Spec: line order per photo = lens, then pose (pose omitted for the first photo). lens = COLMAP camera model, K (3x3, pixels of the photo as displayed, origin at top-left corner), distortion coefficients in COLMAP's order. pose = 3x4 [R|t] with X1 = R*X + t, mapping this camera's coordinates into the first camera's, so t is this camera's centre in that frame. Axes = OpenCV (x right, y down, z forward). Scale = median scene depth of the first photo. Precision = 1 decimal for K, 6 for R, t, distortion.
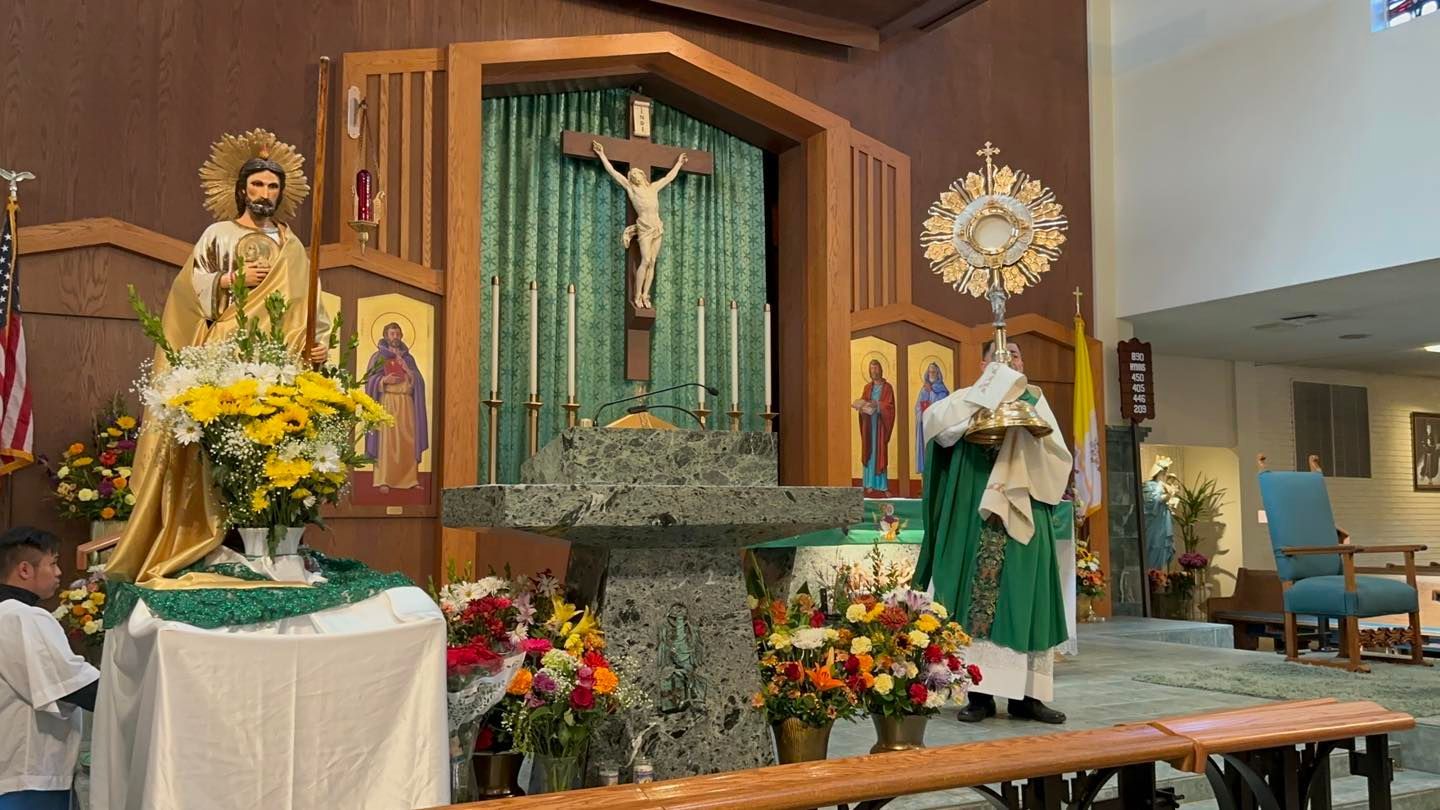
lens RADIAL K [[1206.9, 0, 729.7], [0, 1206.9, 431.9], [0, 0, 1]] dist [0.127205, -0.000389]
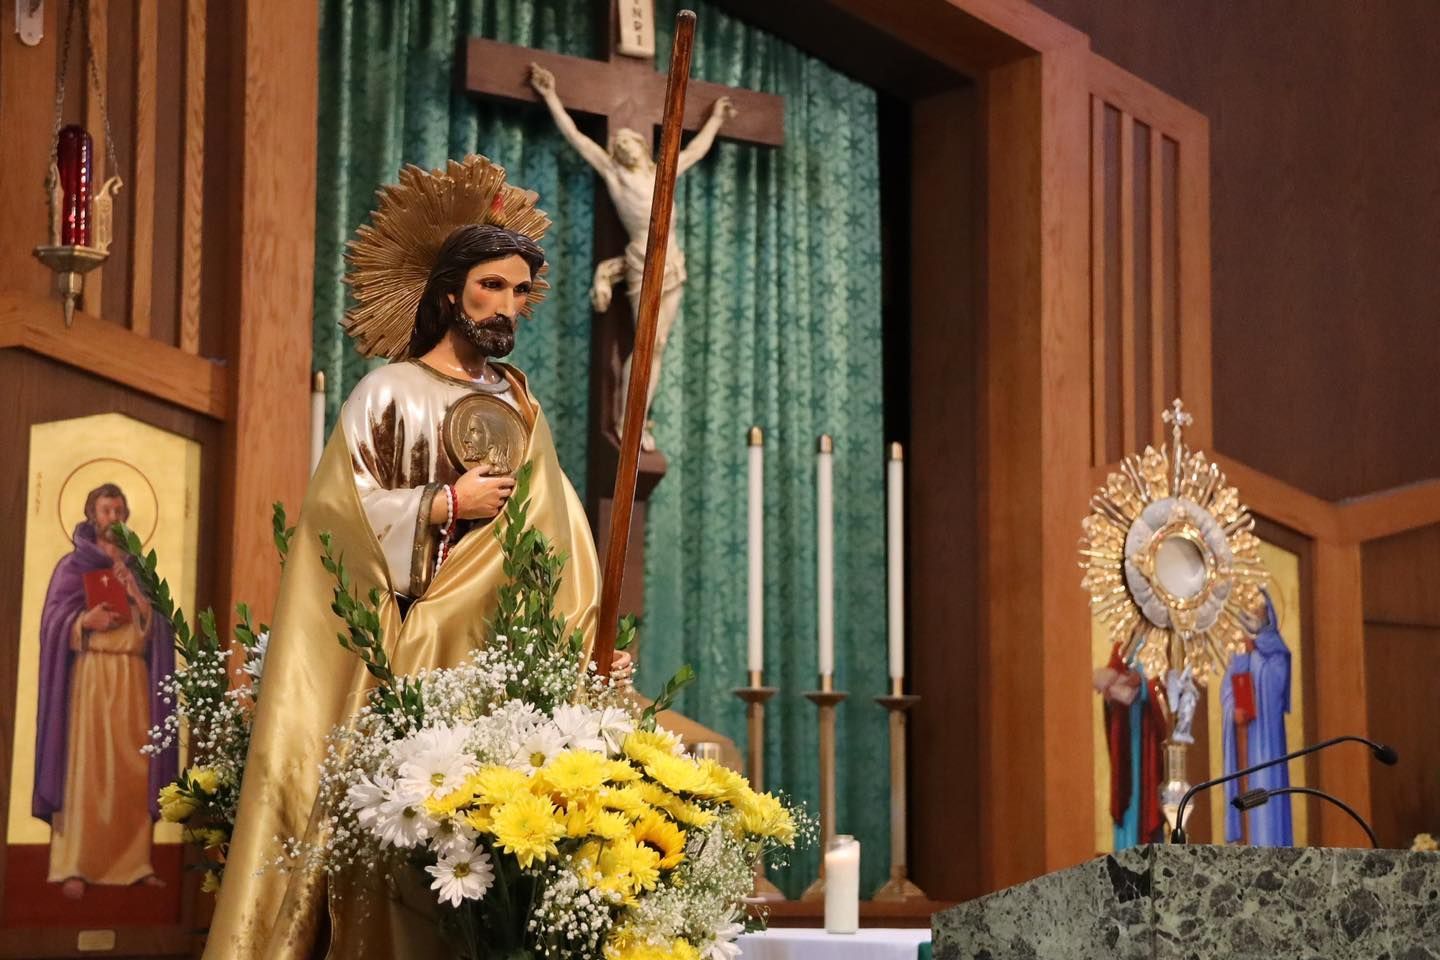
lens RADIAL K [[2835.6, 0, 720.0], [0, 2835.6, 480.0], [0, 0, 1]] dist [0.300962, 0.620920]
pose [[0.993453, 0.025334, 0.111395, -0.153391], [-0.017837, 0.997540, -0.067797, -0.023778], [-0.112839, 0.065366, 0.991461, -0.003380]]
